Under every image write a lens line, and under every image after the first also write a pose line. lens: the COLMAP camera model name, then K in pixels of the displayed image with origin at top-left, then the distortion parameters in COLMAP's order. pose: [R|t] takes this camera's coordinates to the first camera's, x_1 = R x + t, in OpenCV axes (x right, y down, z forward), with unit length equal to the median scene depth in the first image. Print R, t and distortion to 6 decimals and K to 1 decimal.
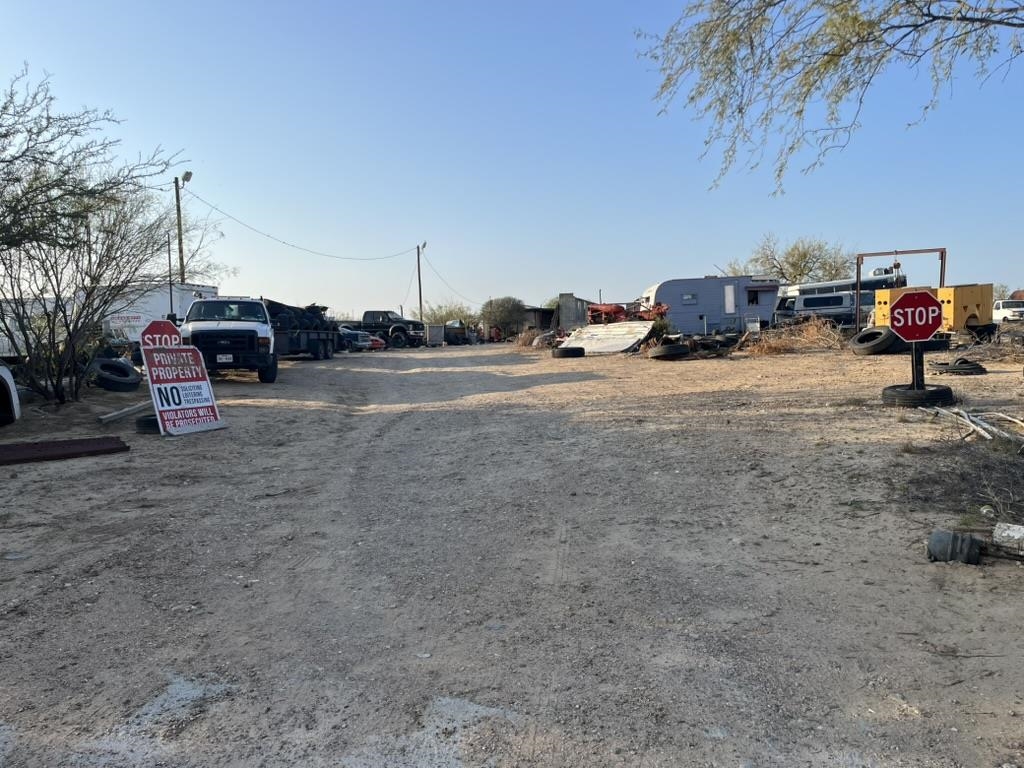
lens RADIAL K [[768.3, 0, 514.8], [0, 768.3, 387.3], [0, 0, 1]] dist [0.065293, -0.094293]
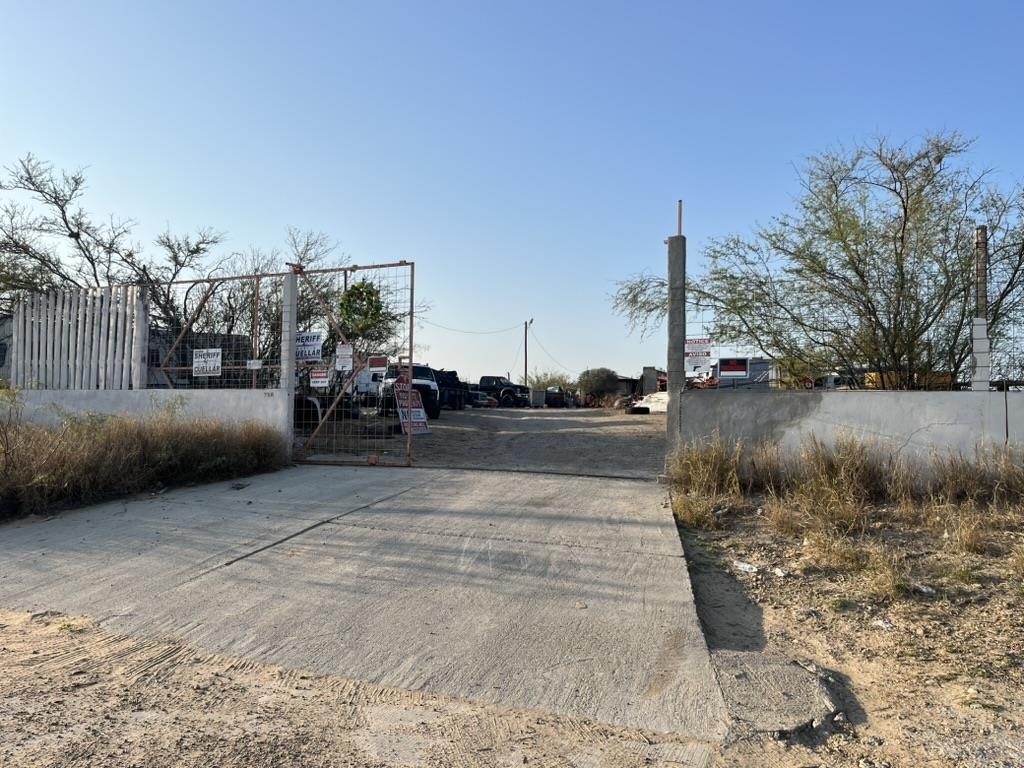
lens RADIAL K [[768.3, 0, 514.8], [0, 768.3, 387.3], [0, 0, 1]] dist [0.065293, -0.094293]
pose [[0.990941, 0.035129, -0.129622, 0.019926], [-0.046549, 0.995194, -0.086147, 0.027059], [0.125972, 0.091400, 0.987814, -0.247142]]
